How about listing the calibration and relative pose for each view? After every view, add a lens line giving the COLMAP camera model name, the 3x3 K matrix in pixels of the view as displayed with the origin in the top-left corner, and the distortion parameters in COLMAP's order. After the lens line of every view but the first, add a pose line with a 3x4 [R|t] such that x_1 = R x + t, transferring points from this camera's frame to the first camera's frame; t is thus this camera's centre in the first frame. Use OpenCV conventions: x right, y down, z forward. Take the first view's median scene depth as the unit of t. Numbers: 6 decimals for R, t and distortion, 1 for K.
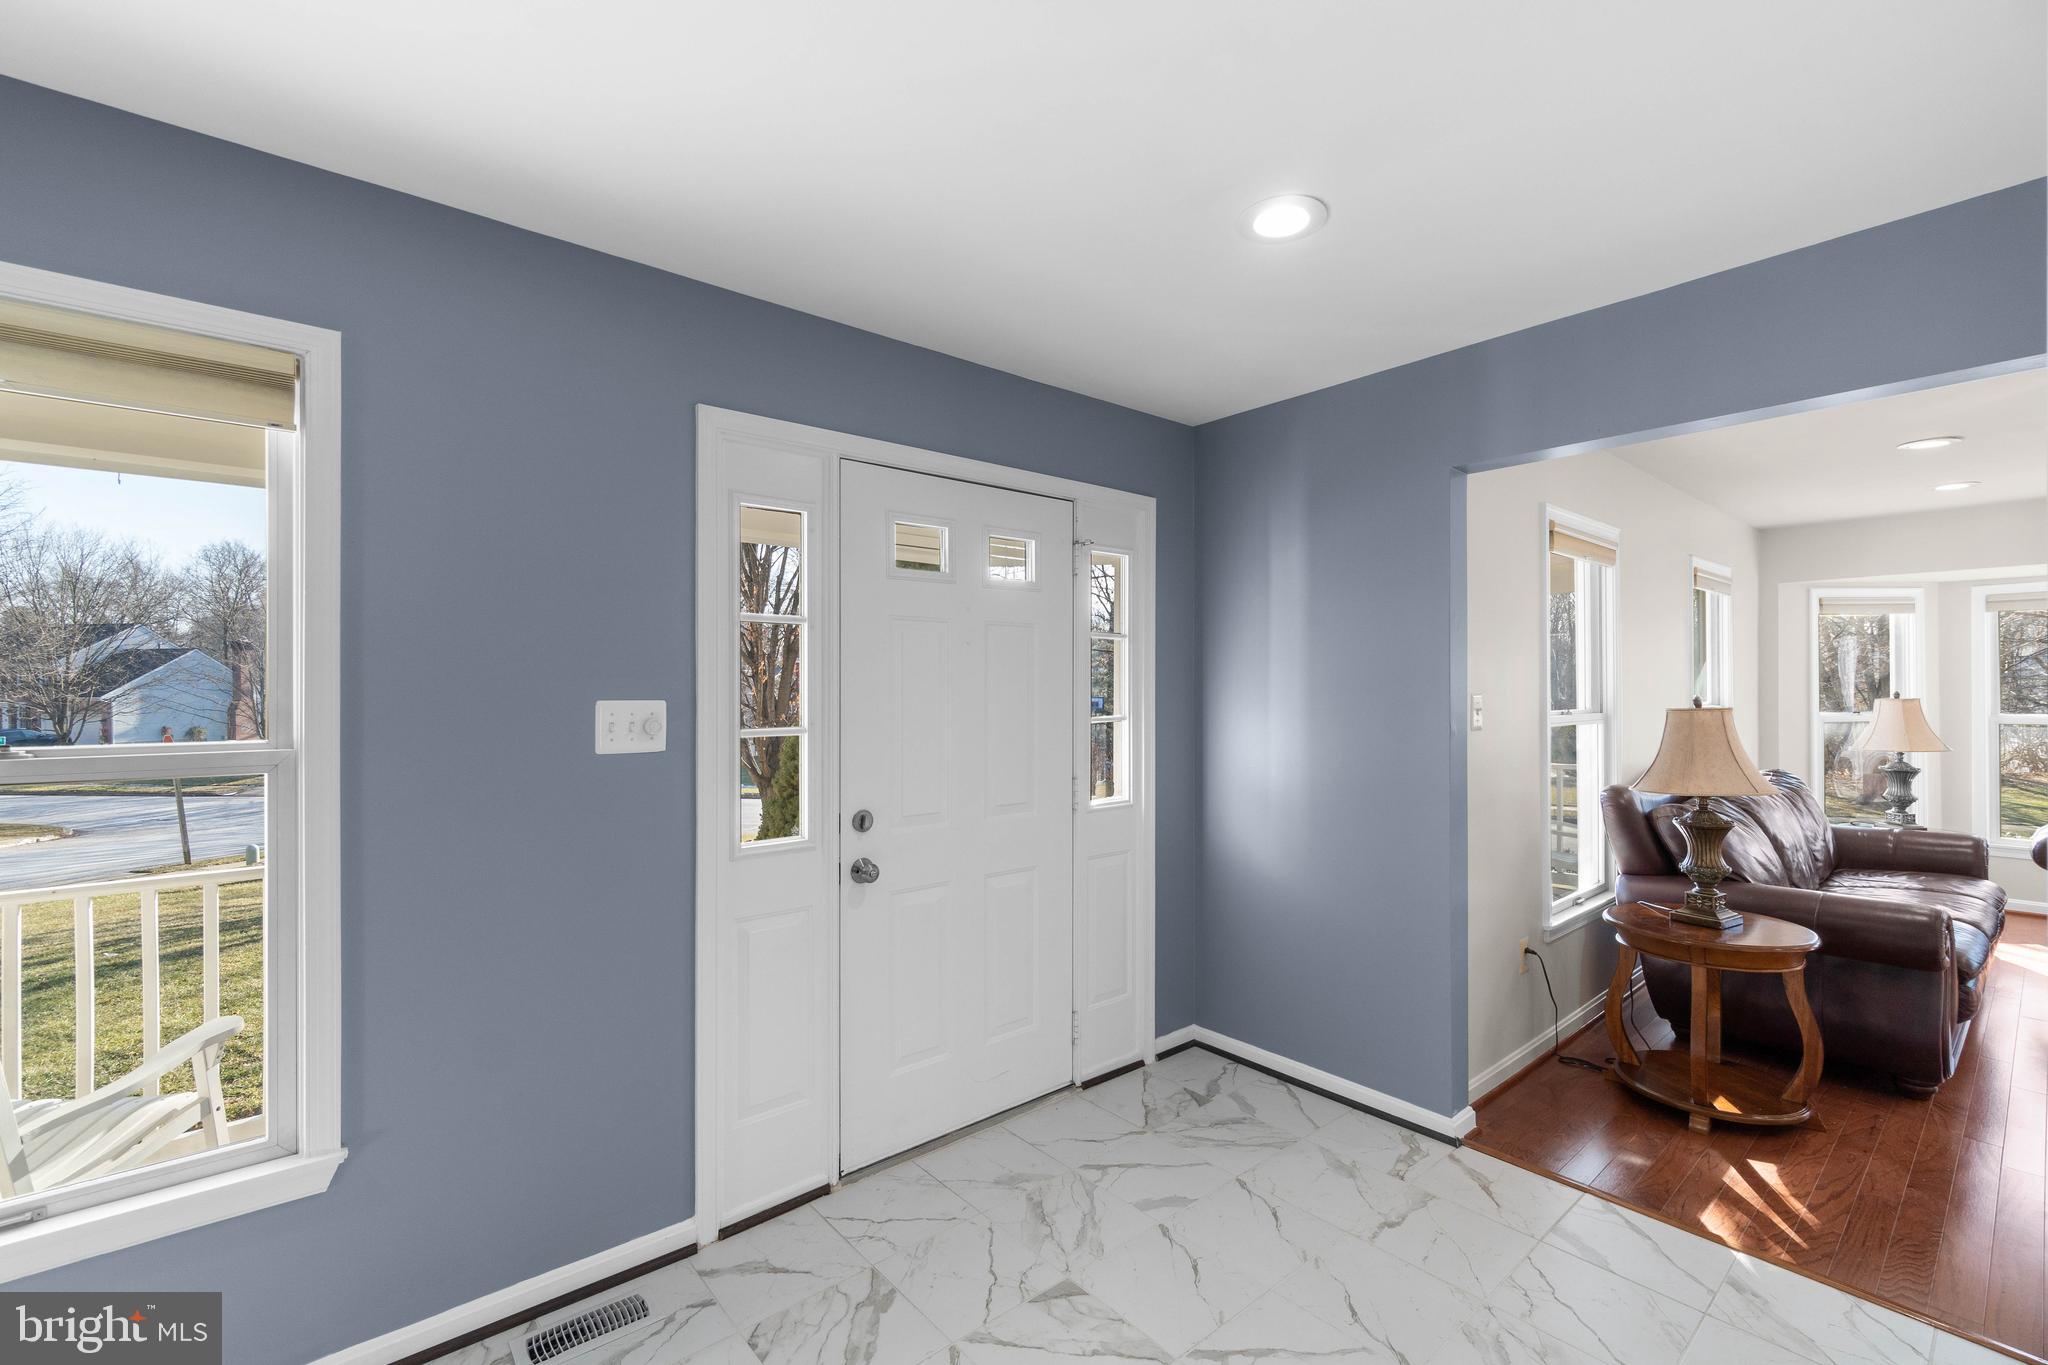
lens RADIAL K [[883.9, 0, 1008.8], [0, 883.9, 687.2], [0, 0, 1]] dist [-0.004917, 0.000687]
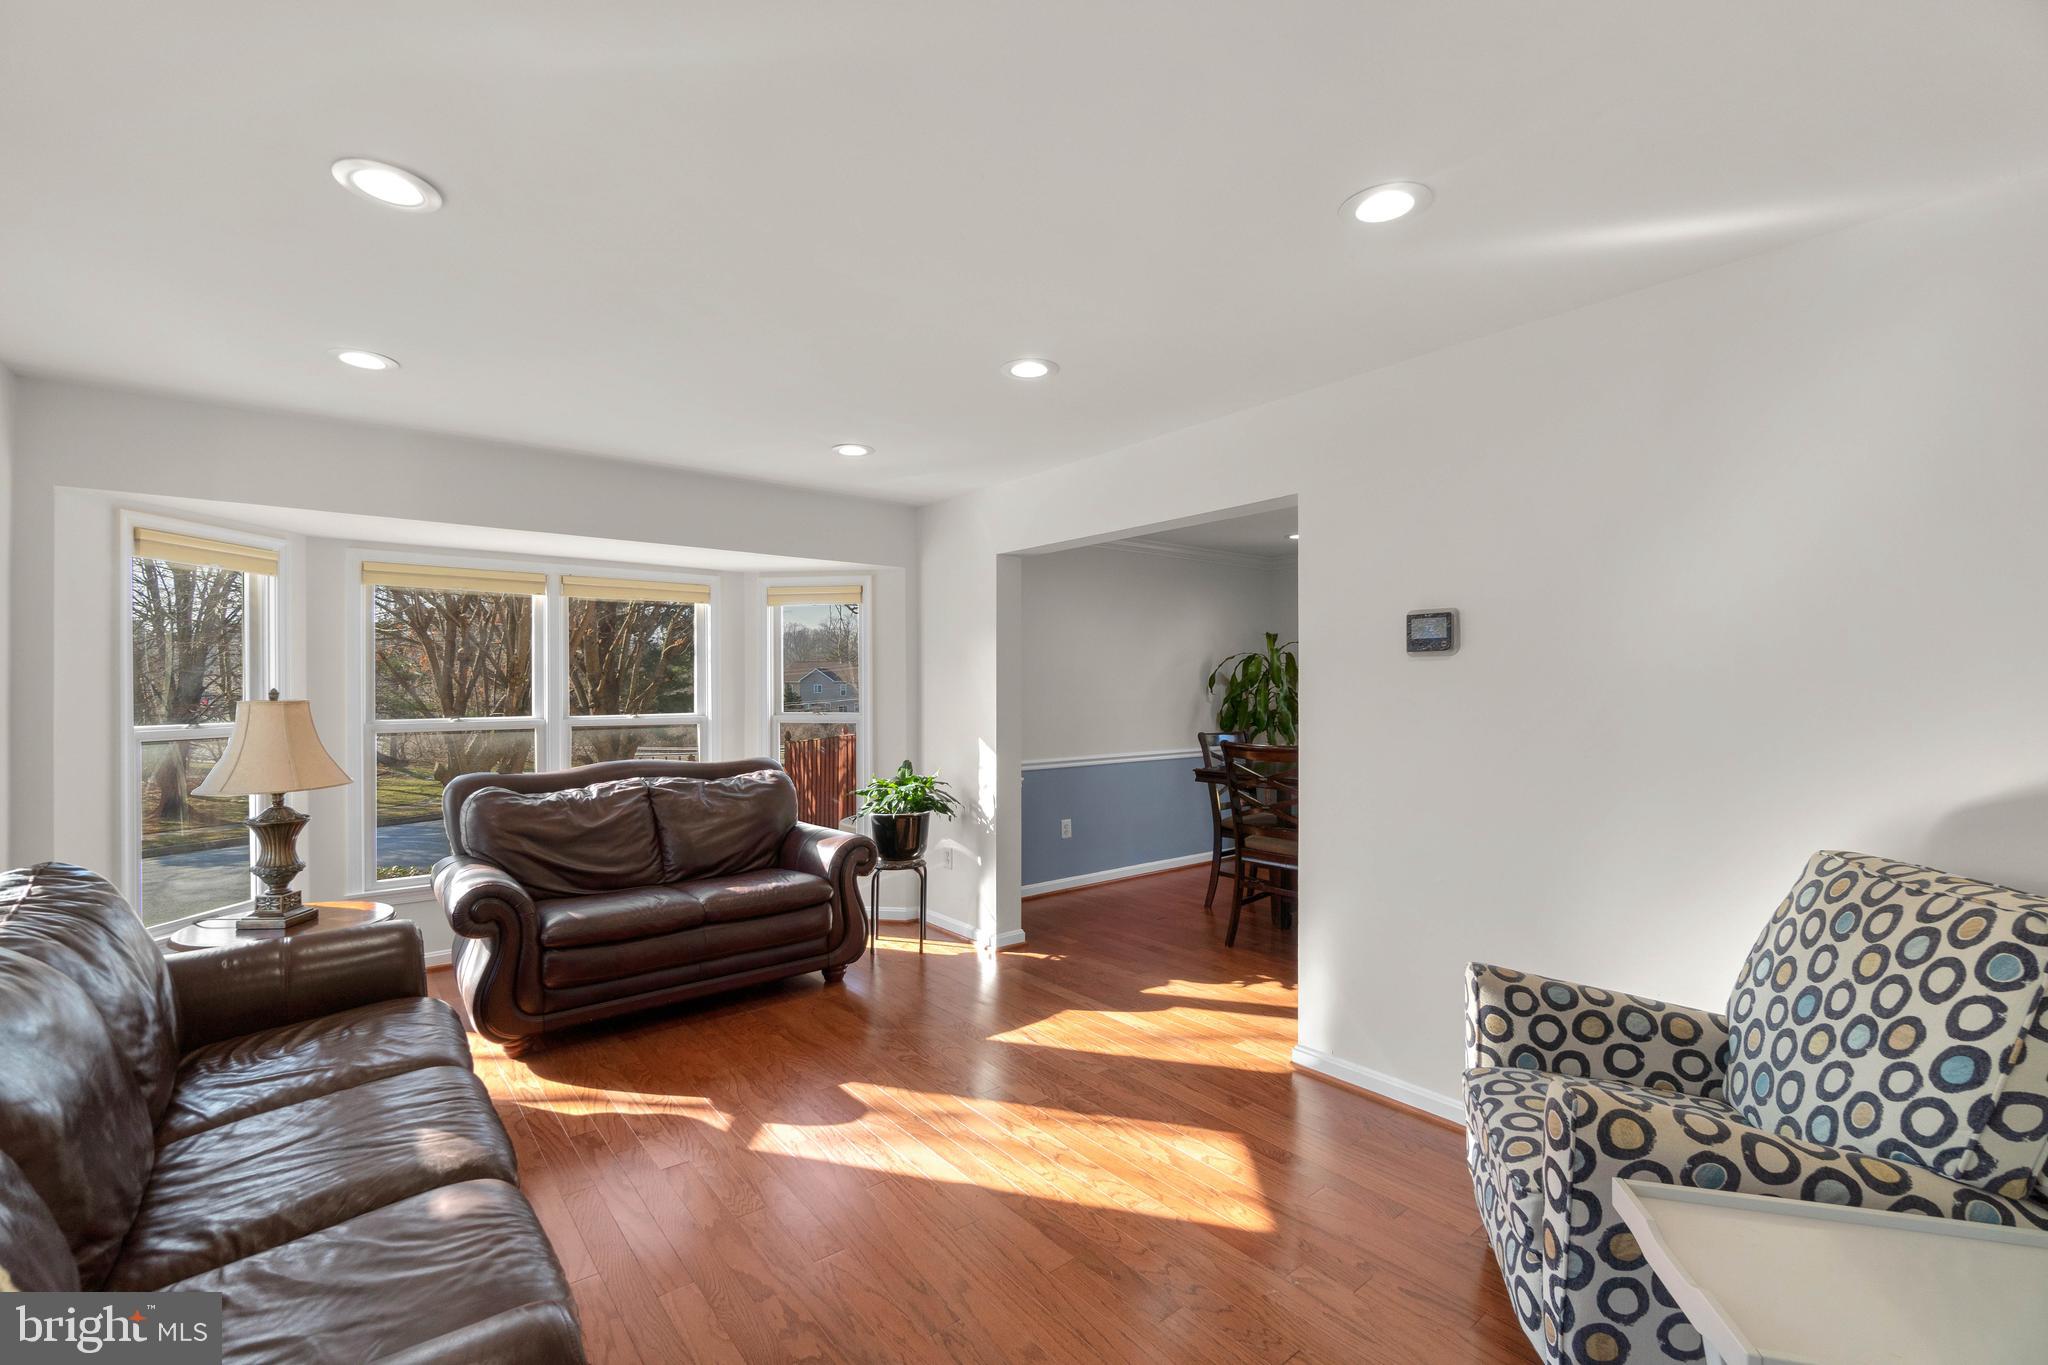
lens RADIAL K [[883.9, 0, 1008.9], [0, 883.9, 681.5], [0, 0, 1]] dist [-0.004917, 0.000687]
pose [[0.028860, 0.003989, 0.999576, 0.431749], [-0.004888, 0.999981, -0.003849, -0.000392], [-0.999572, -0.004775, 0.028879, 0.490409]]
